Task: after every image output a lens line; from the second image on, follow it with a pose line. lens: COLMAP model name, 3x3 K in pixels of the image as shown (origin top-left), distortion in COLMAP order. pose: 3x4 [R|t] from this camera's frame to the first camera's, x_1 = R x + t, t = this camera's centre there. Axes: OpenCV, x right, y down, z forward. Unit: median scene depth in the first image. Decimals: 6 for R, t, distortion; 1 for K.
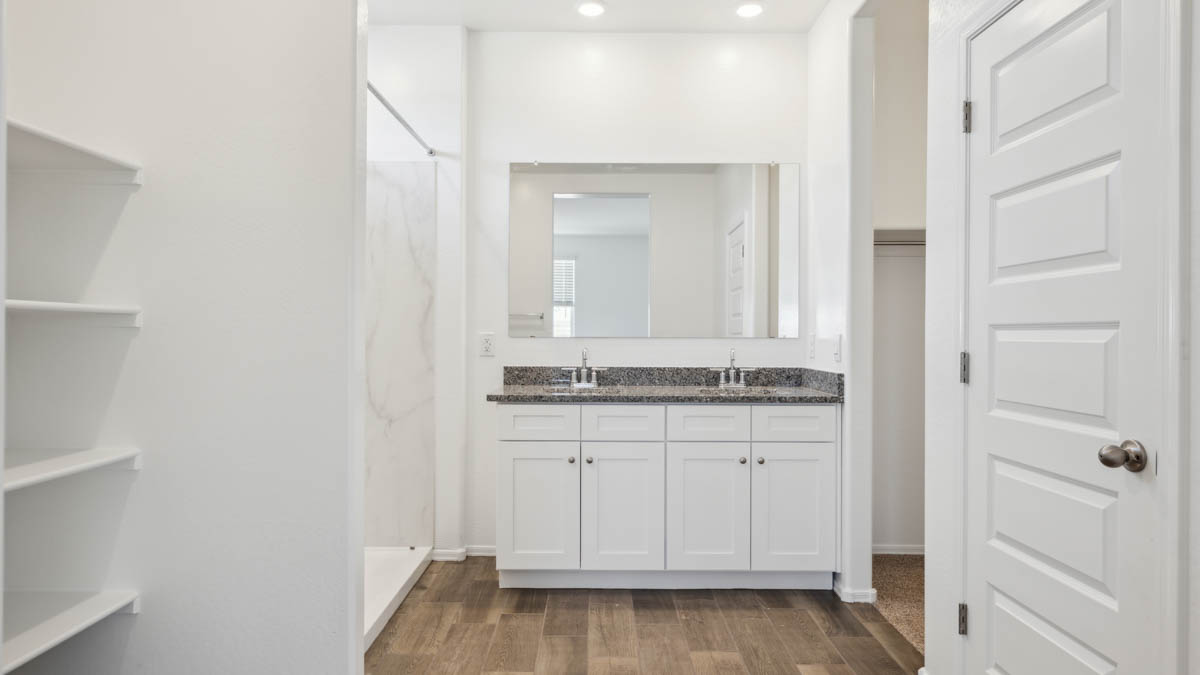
lens RADIAL K [[651.3, 0, 601.4], [0, 651.3, 334.7], [0, 0, 1]] dist [-0.002121, -0.000792]
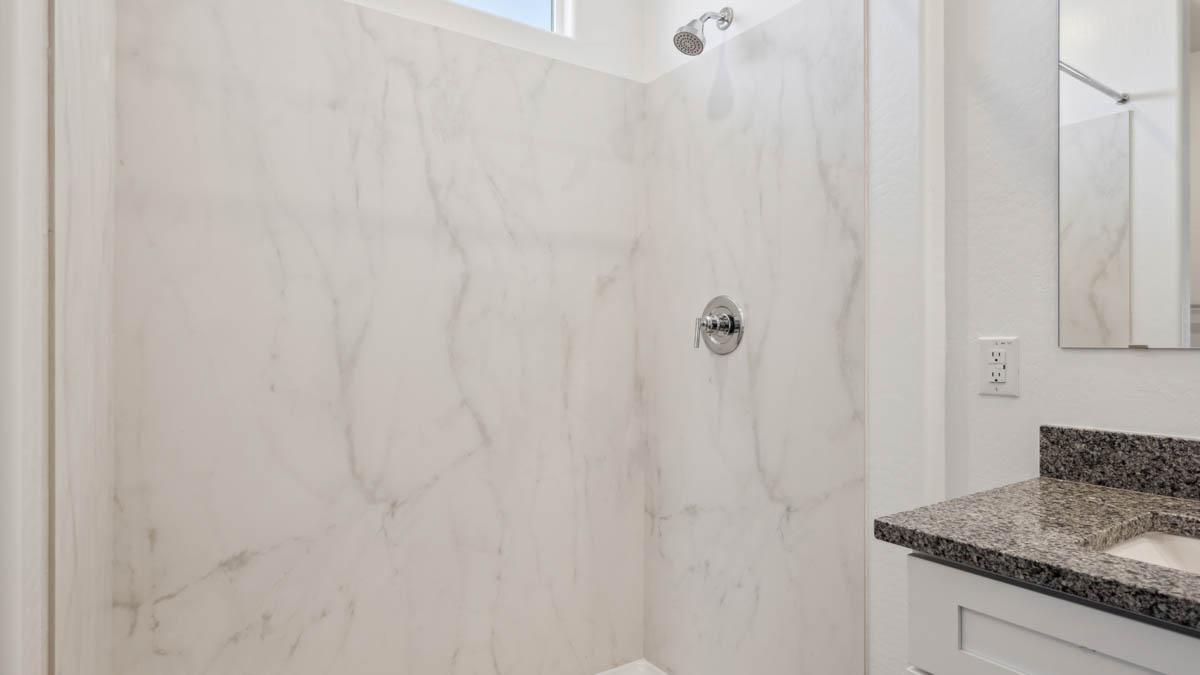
lens RADIAL K [[651.3, 0, 599.5], [0, 651.3, 339.4], [0, 0, 1]] dist [-0.002121, -0.000792]
pose [[0.569521, -0.005921, -0.821955, 0.015671], [-0.004756, 0.999934, -0.010499, 0.003567], [0.821963, 0.009889, 0.569455, 0.581245]]
